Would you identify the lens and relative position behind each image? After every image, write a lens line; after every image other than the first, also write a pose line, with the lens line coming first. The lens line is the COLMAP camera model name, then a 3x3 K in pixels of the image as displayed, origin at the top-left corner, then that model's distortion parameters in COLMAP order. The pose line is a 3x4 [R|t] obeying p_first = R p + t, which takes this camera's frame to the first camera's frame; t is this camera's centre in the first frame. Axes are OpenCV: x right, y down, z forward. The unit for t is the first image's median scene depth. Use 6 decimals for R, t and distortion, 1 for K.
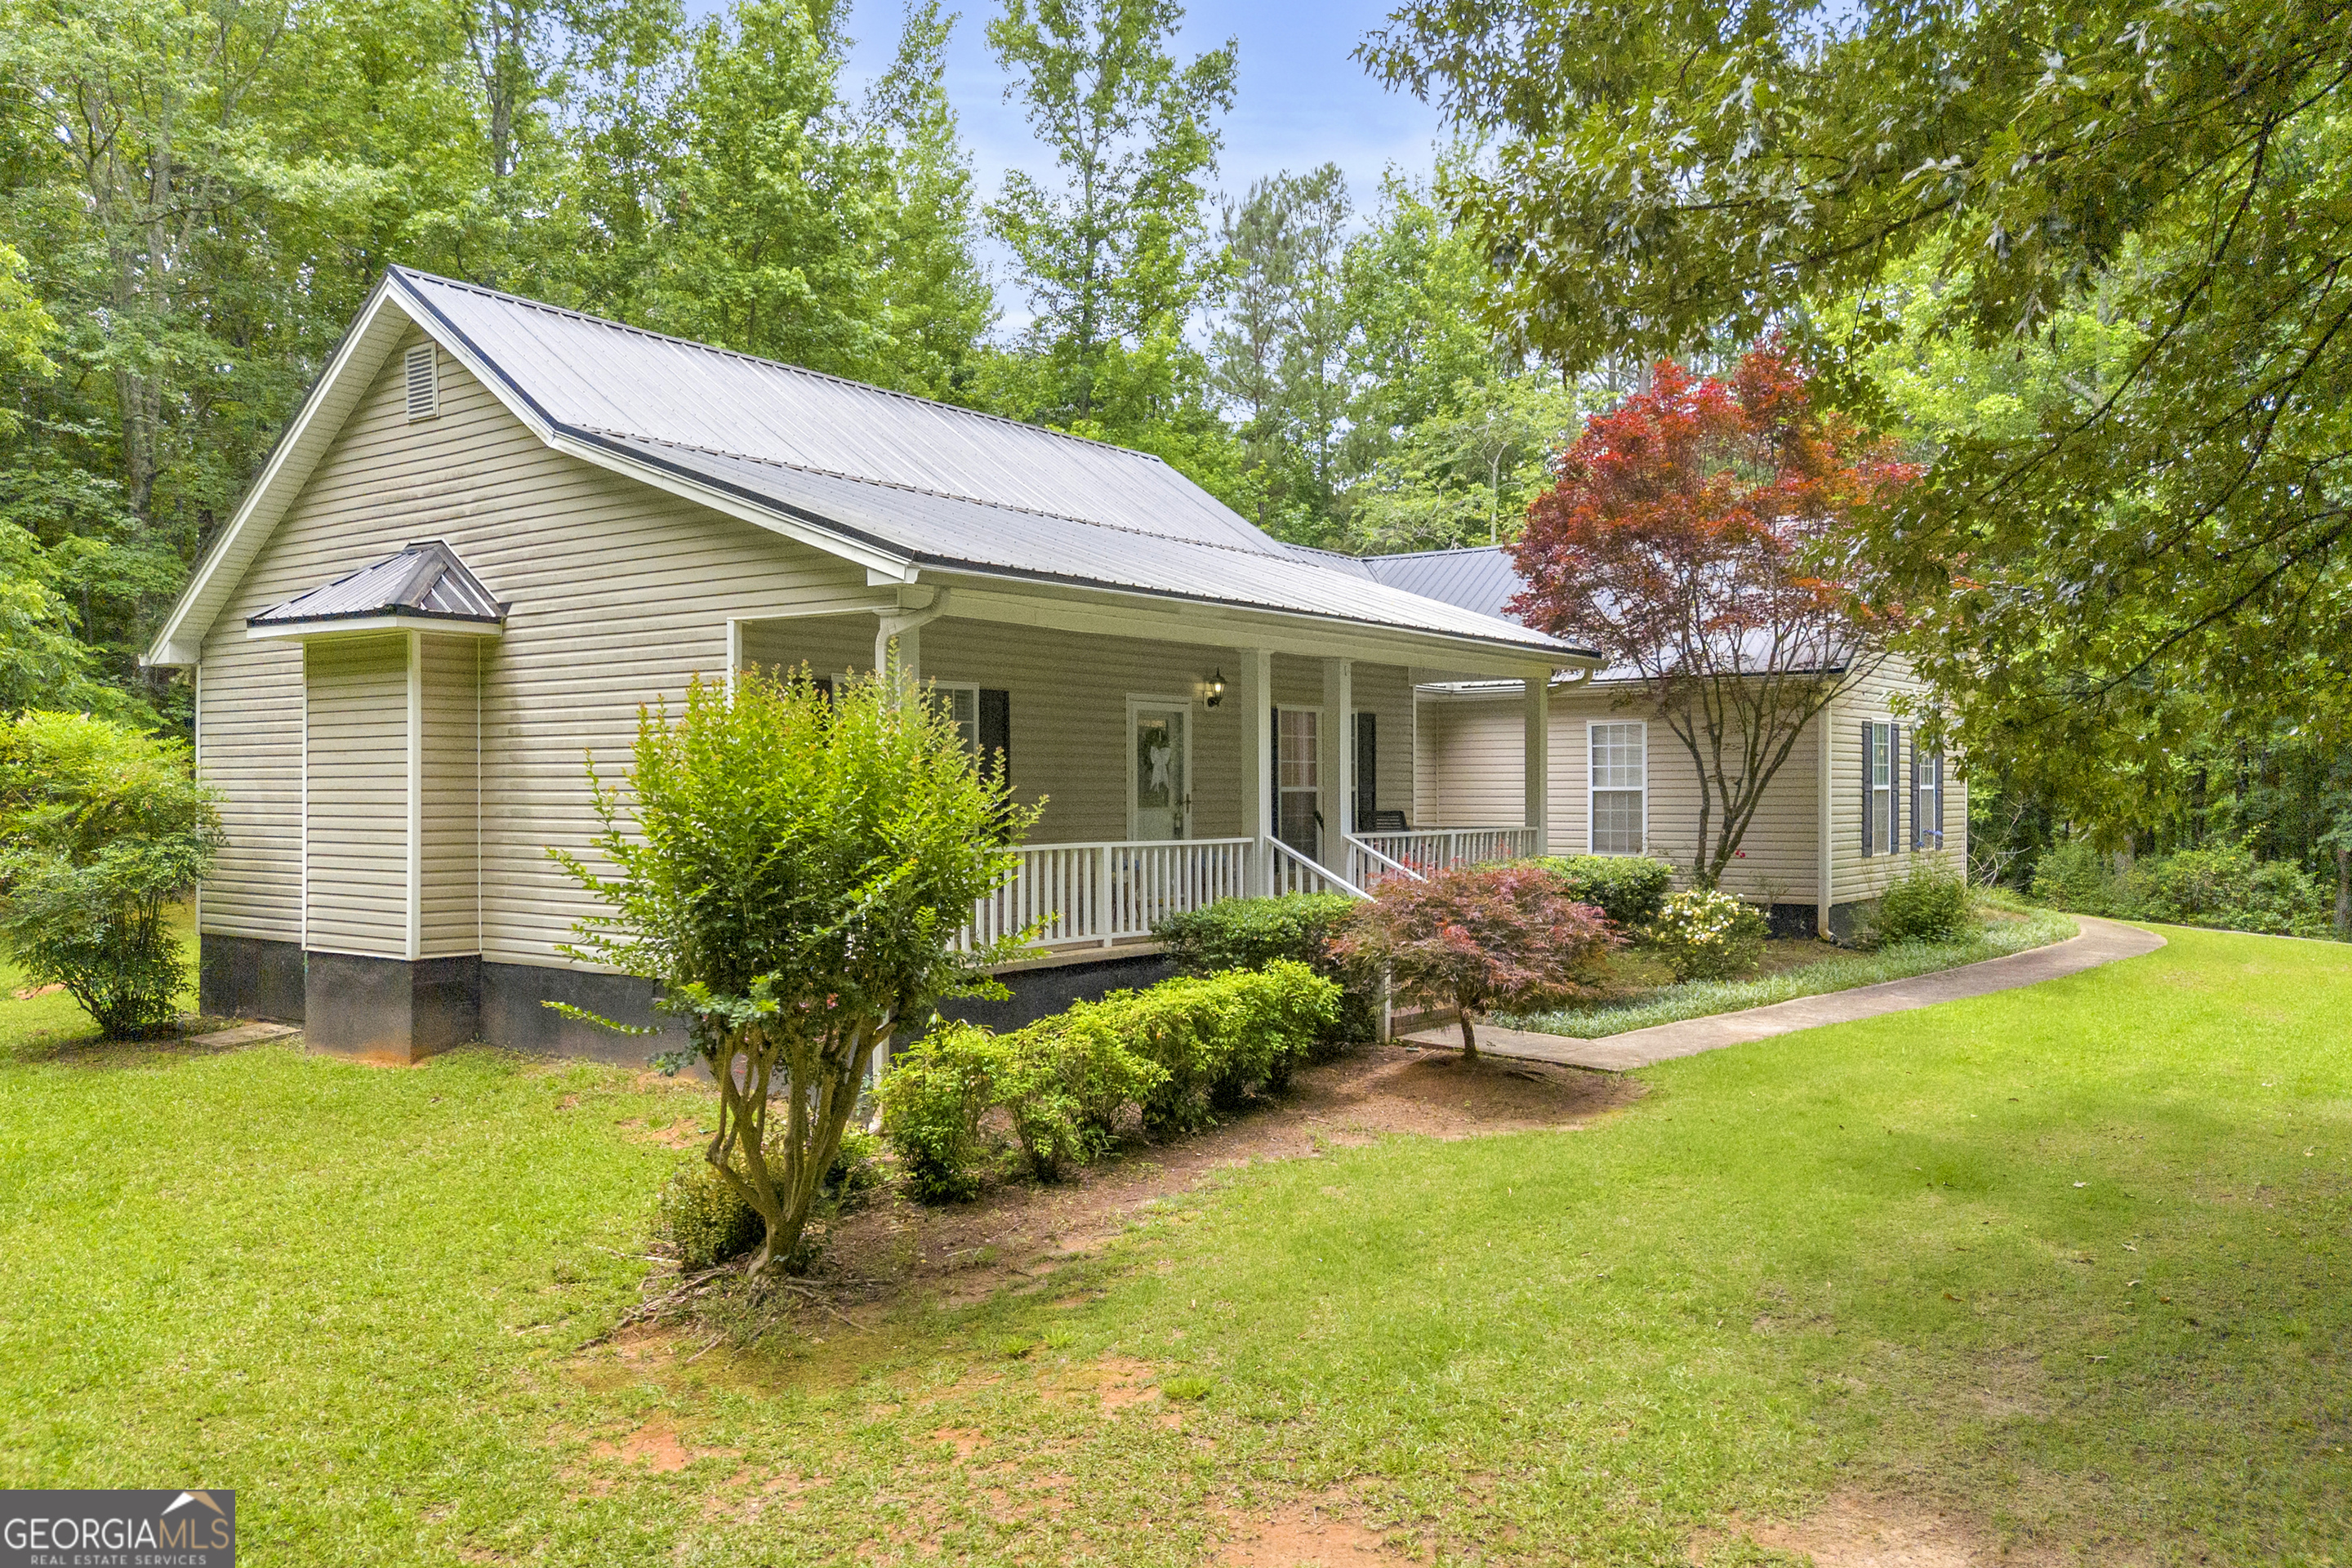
lens RADIAL K [[1812.2, 0, 1129.2], [0, 1812.2, 775.9], [0, 0, 1]] dist [0.040699, 0.000286]
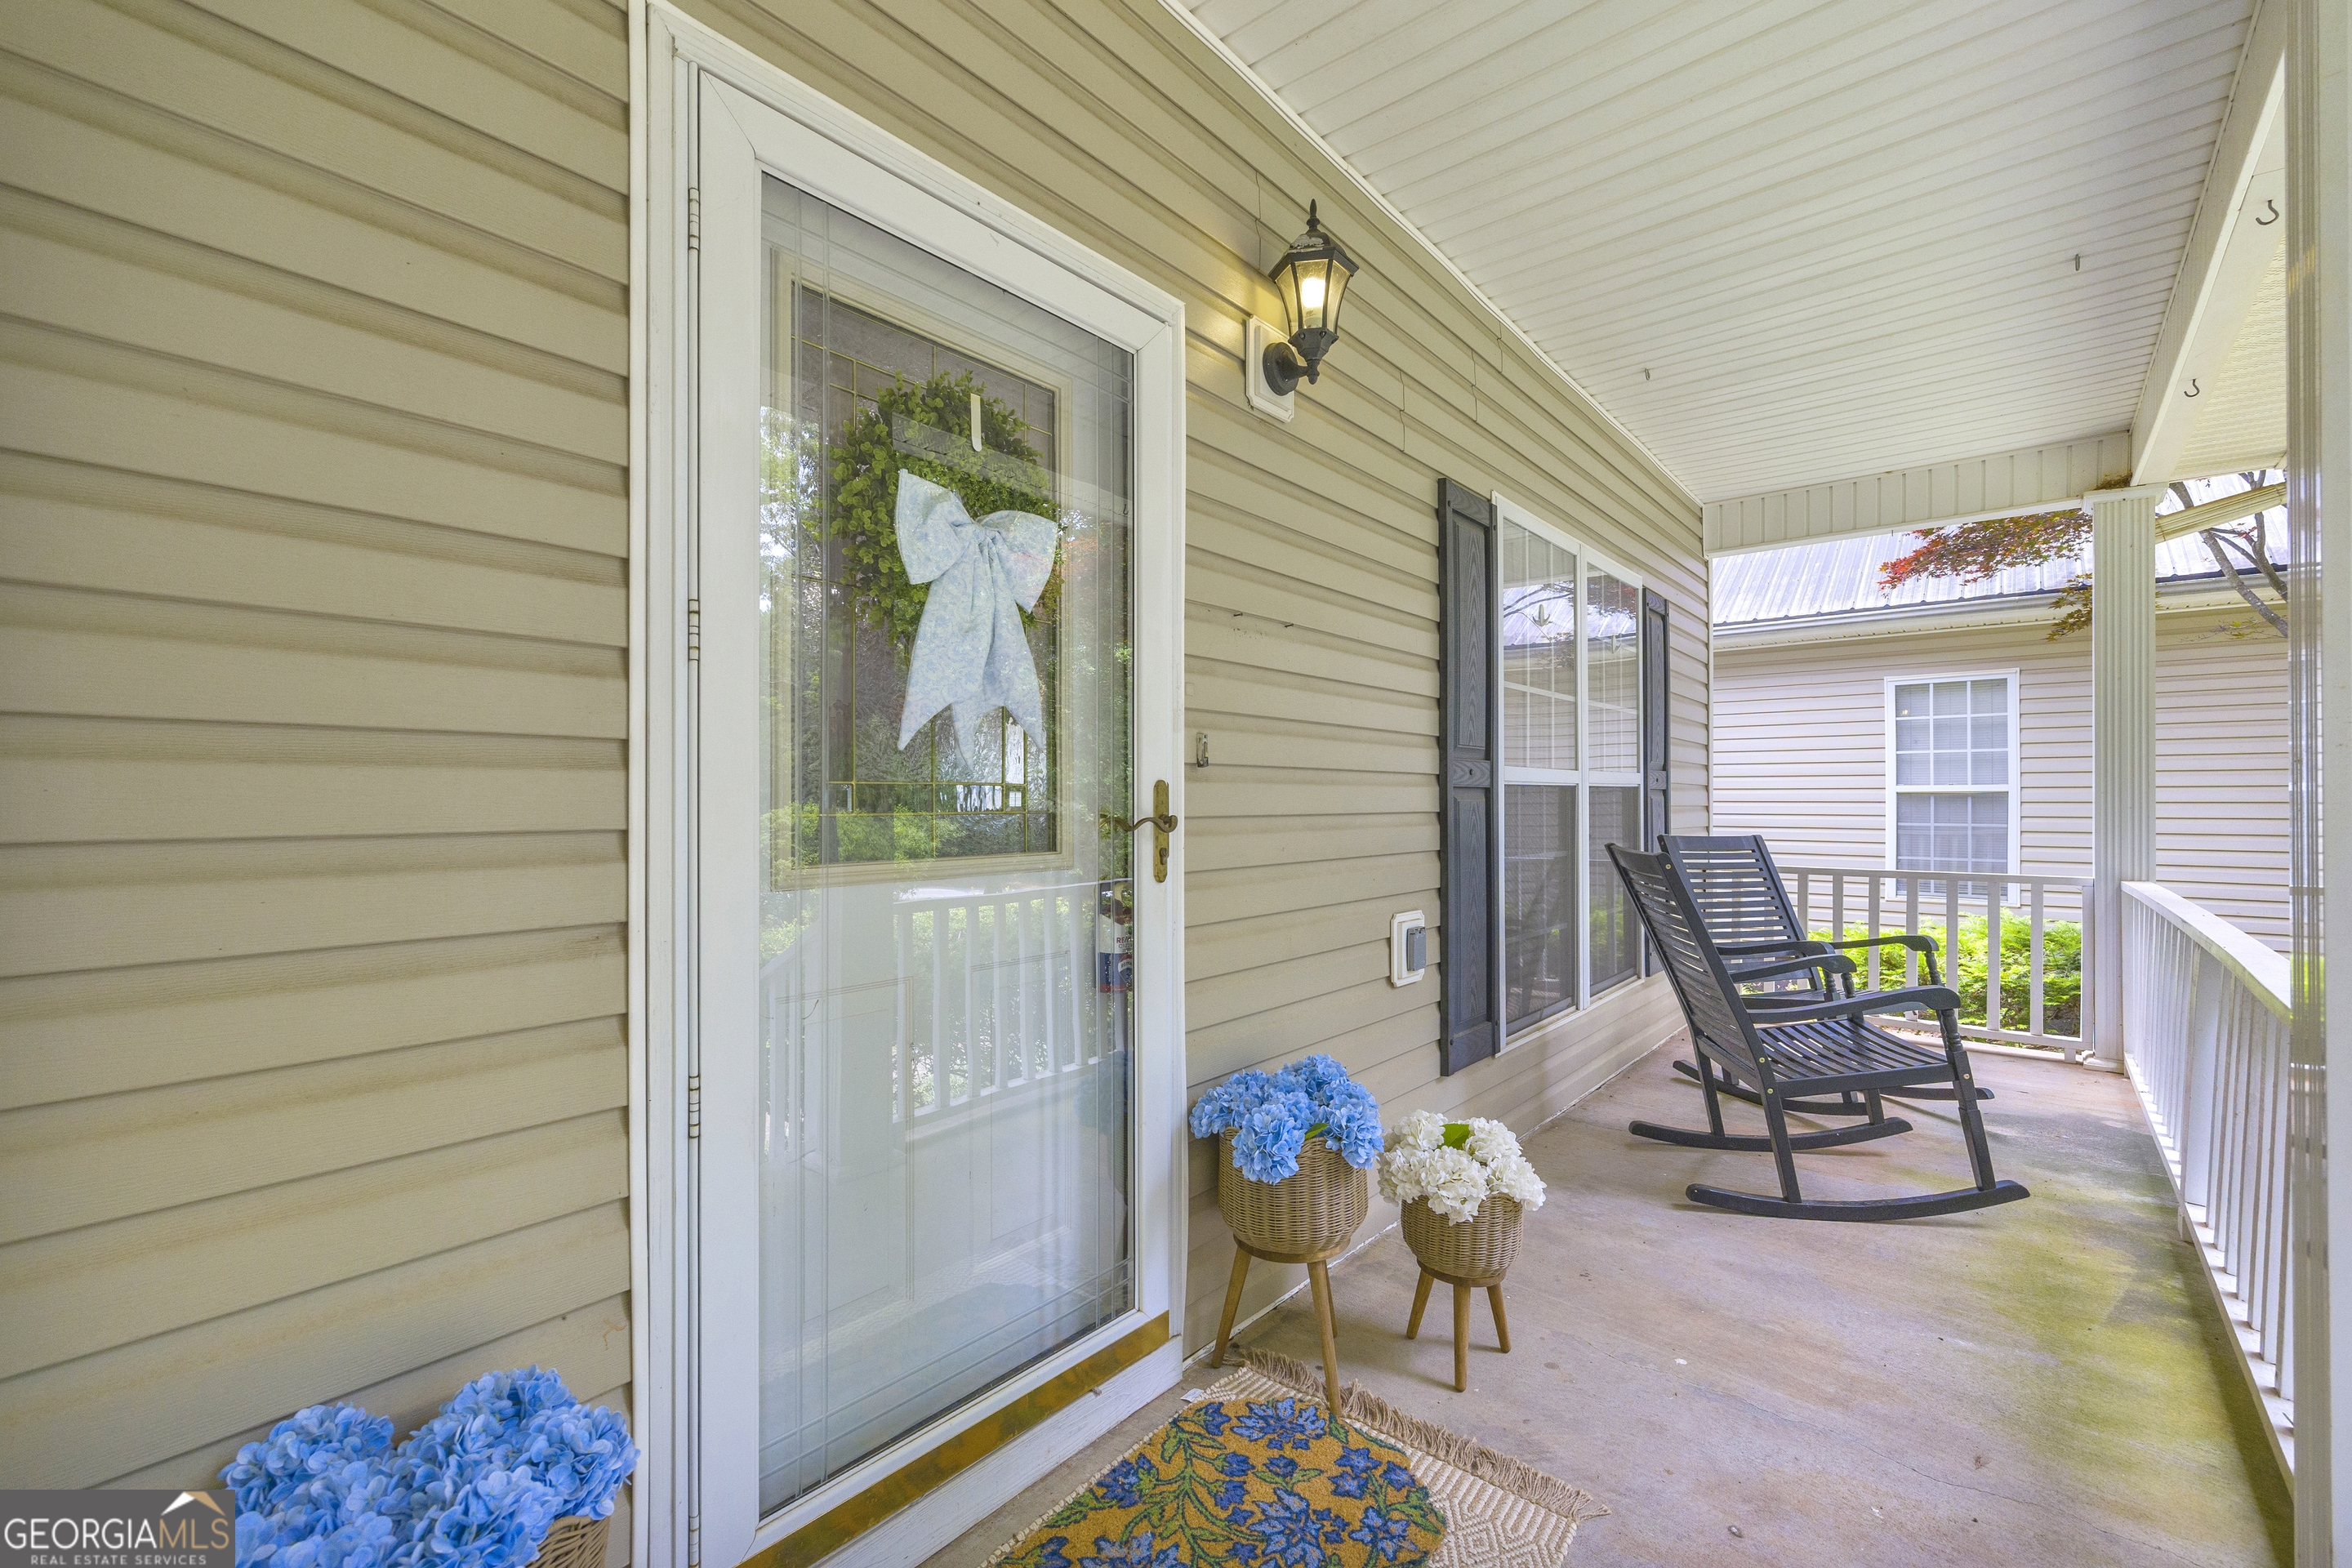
lens RADIAL K [[967.5, 0, 1178.8], [0, 967.5, 788.6], [0, 0, 1]] dist [-0.001515, -0.000541]
pose [[0.999425, -0.001615, -0.033860, 0.030307], [0.001437, 0.999985, -0.005287, 0.009001], [0.033868, 0.005236, 0.999413, 0.730698]]
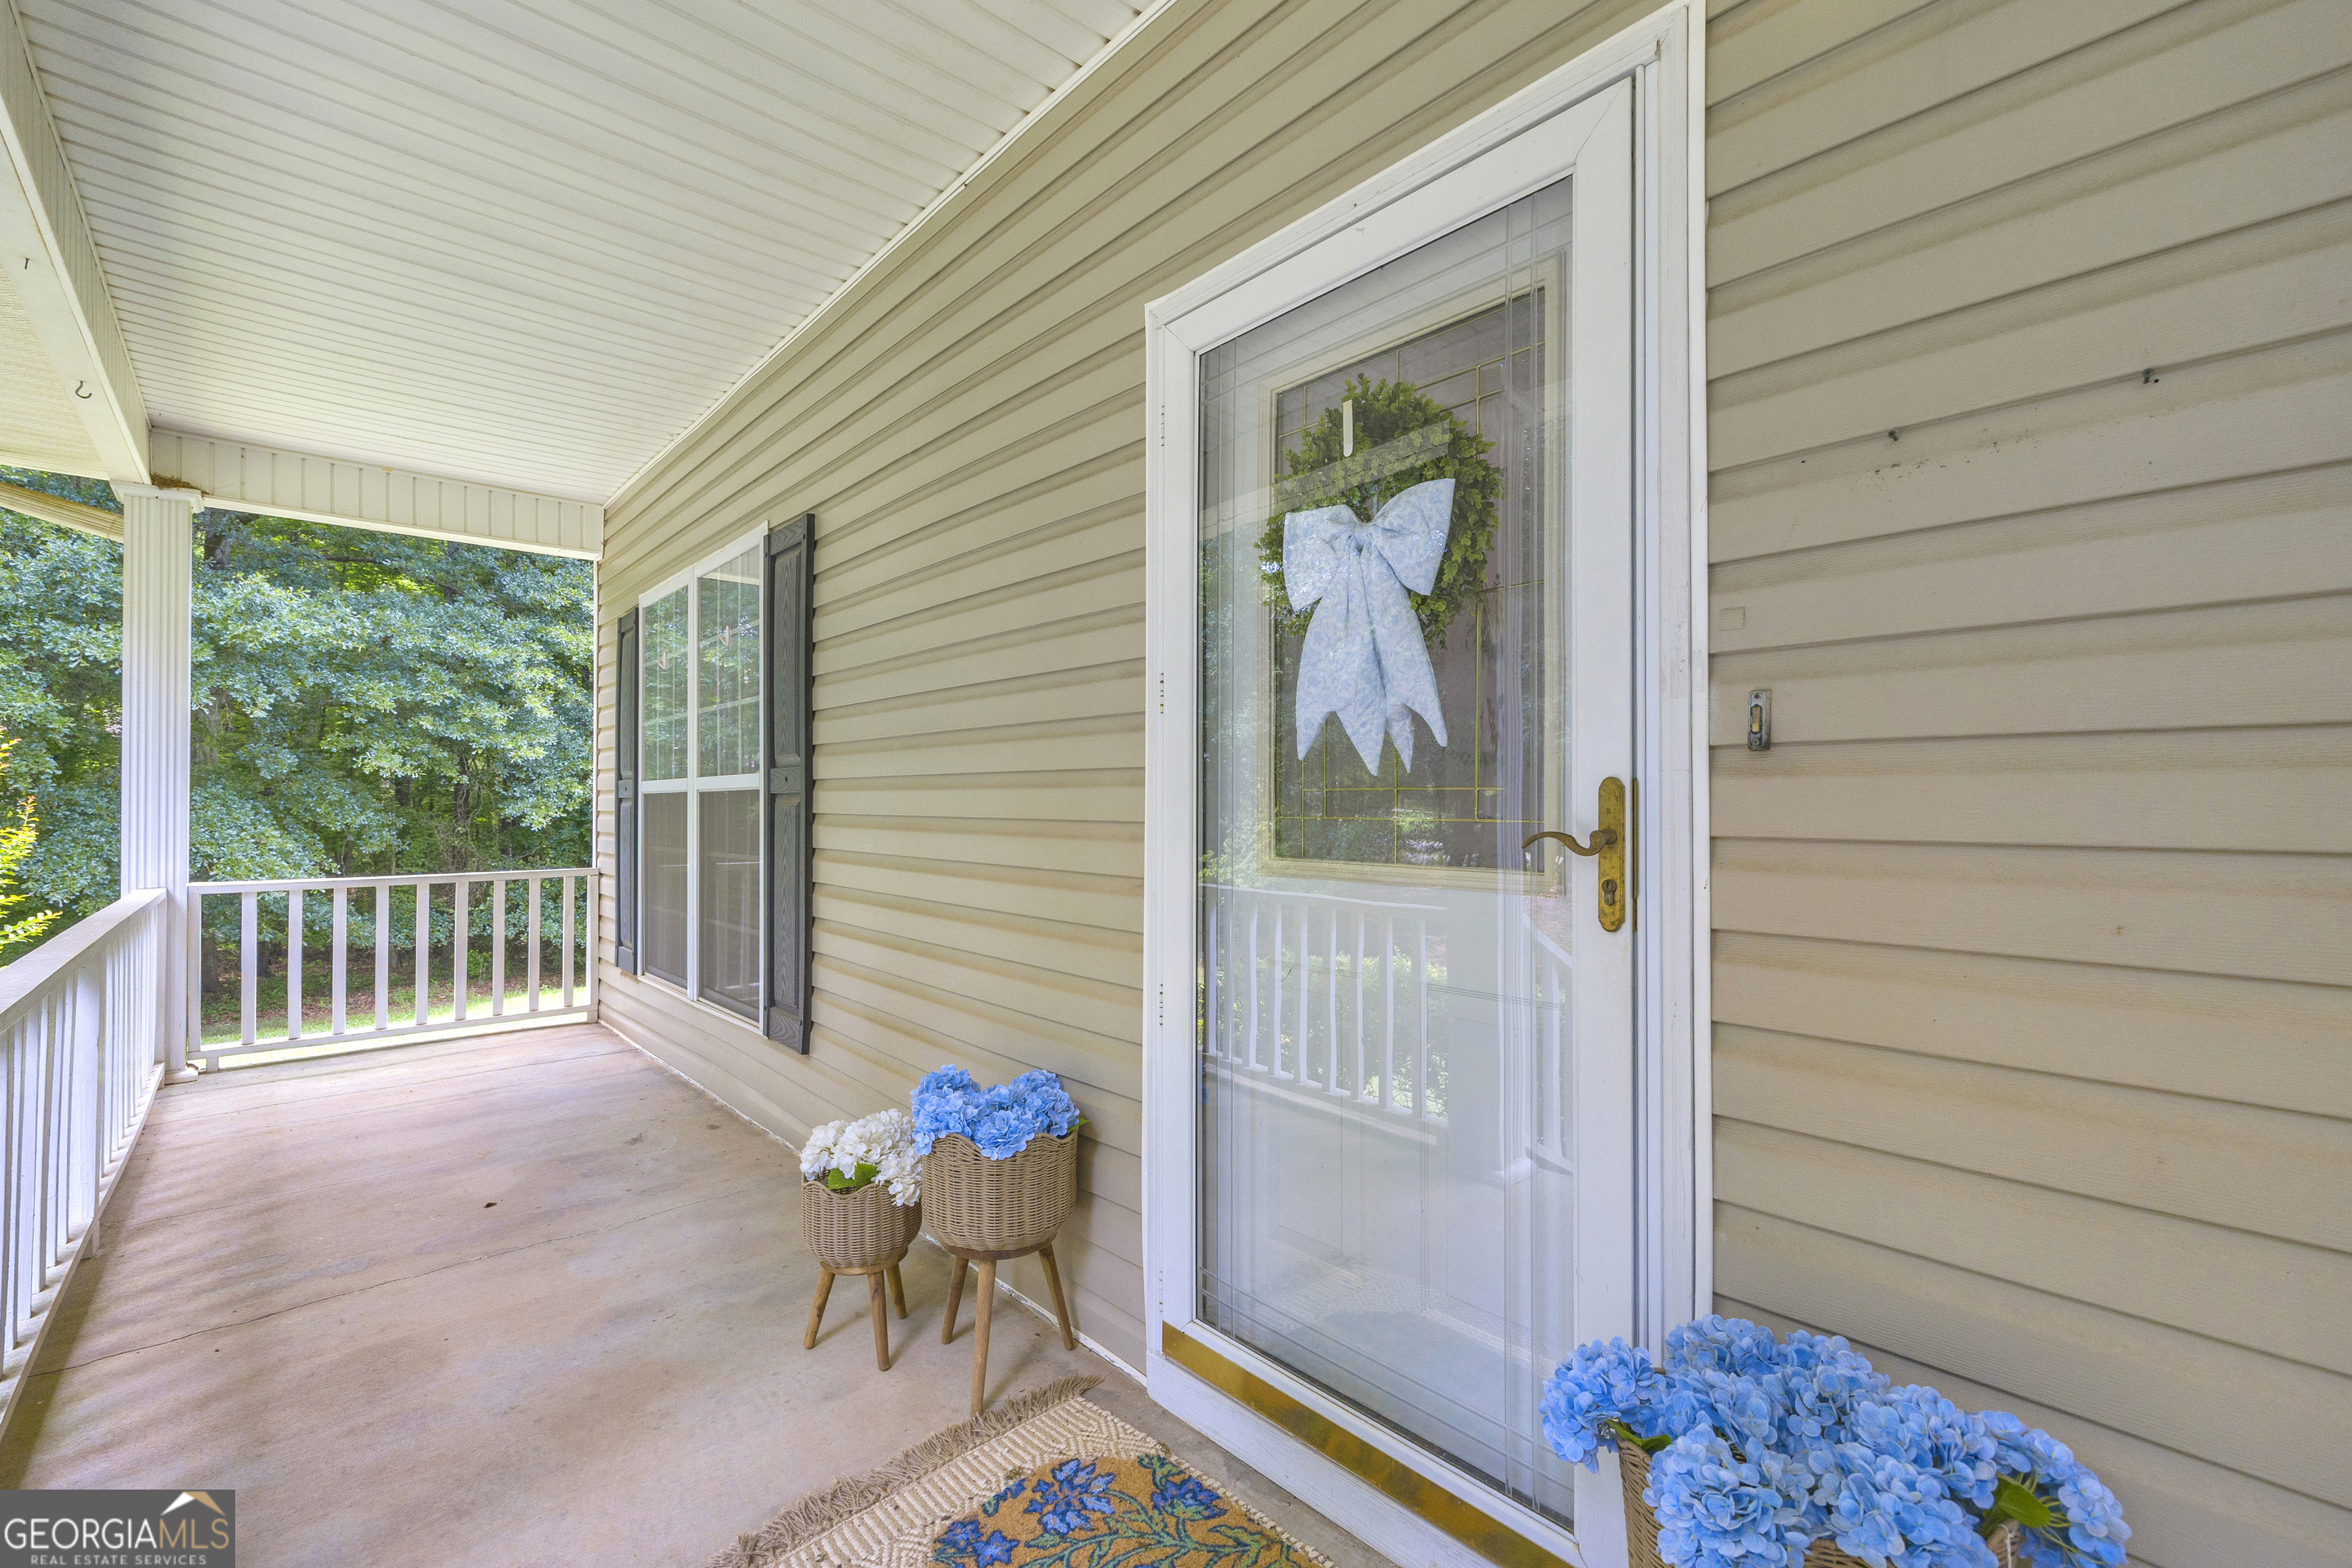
lens RADIAL K [[967.5, 0, 1178.8], [0, 967.5, 788.6], [0, 0, 1]] dist [-0.001515, -0.000541]
pose [[-0.140470, -0.010584, -0.990028, 0.083819], [0.001071, 0.999941, -0.010842, 0.008949], [0.990084, -0.002584, -0.140450, 0.797314]]
